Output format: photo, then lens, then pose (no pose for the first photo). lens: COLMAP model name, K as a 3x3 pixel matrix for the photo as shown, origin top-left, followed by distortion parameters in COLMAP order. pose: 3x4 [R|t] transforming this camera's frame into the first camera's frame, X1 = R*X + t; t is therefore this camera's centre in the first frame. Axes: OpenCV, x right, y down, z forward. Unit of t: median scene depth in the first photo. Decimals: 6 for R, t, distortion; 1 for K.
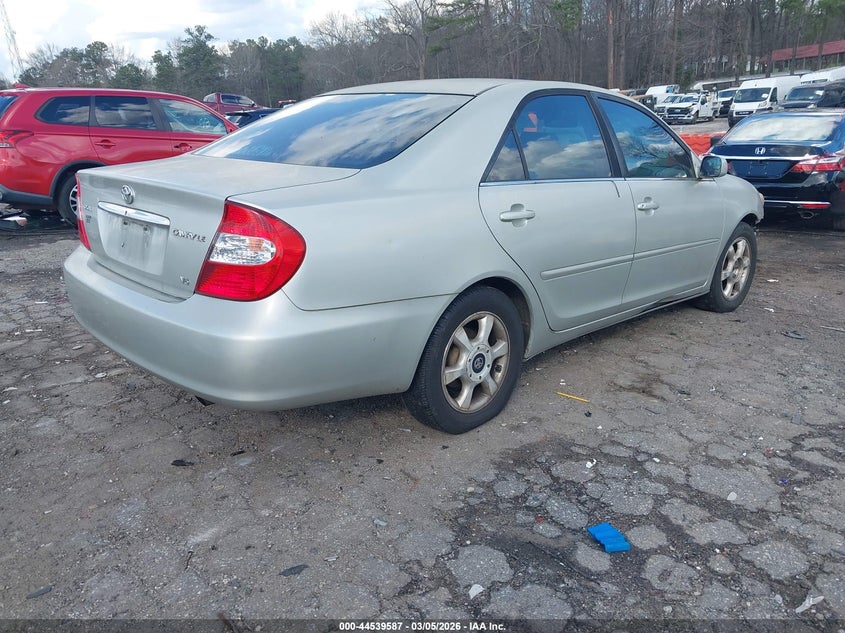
lens RADIAL K [[666.3, 0, 419.0], [0, 666.3, 314.3], [0, 0, 1]] dist [0.012251, 0.000542]
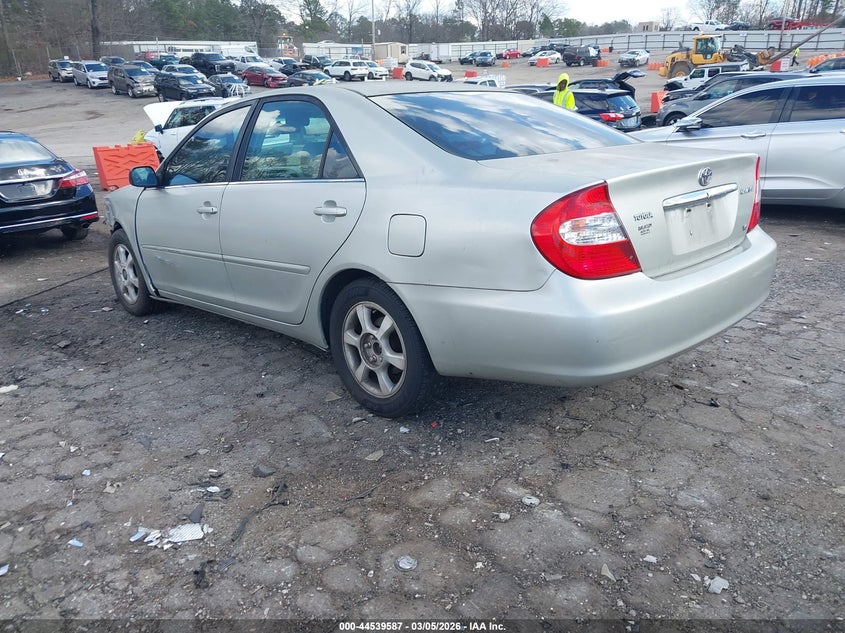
lens RADIAL K [[666.3, 0, 415.1], [0, 666.3, 321.1], [0, 0, 1]] dist [0.012251, 0.000542]
pose [[0.012122, -0.295357, 0.955310, -1.075115], [0.322333, 0.905534, 0.275878, -0.291742], [-0.946549, 0.304584, 0.106180, 1.007375]]
